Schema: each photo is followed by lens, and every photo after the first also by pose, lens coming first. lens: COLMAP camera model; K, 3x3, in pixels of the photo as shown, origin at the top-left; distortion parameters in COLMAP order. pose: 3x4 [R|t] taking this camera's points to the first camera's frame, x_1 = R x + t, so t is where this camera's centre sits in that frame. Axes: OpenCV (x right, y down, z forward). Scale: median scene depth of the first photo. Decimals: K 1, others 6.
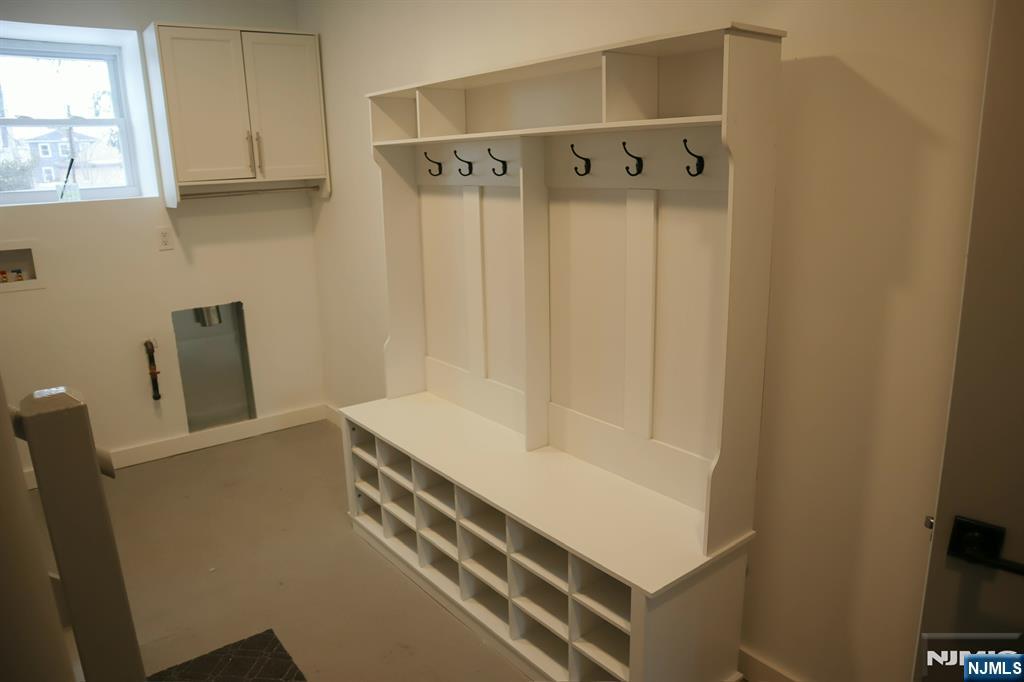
lens RADIAL K [[709.4, 0, 510.7], [0, 709.4, 353.4], [0, 0, 1]] dist [-0.121267, 0.075012]
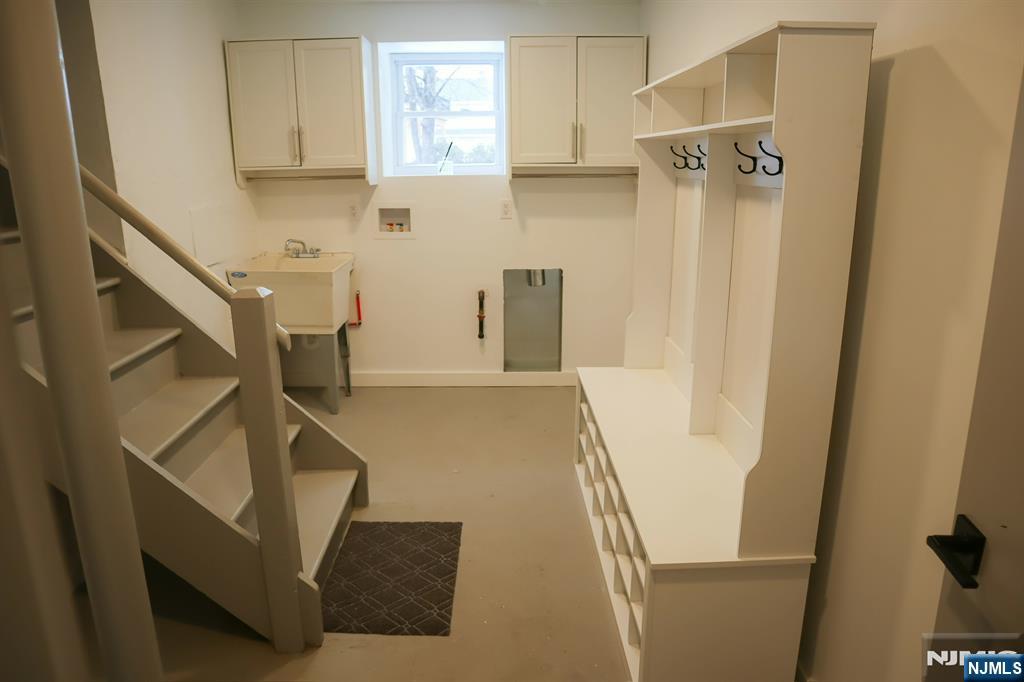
lens RADIAL K [[709.4, 0, 510.7], [0, 709.4, 353.4], [0, 0, 1]] dist [-0.121267, 0.075012]
pose [[0.801377, 0.179689, -0.570532, 0.273862], [-0.170358, 0.982874, 0.070268, -0.005233], [0.573388, 0.040884, 0.818264, -0.006922]]
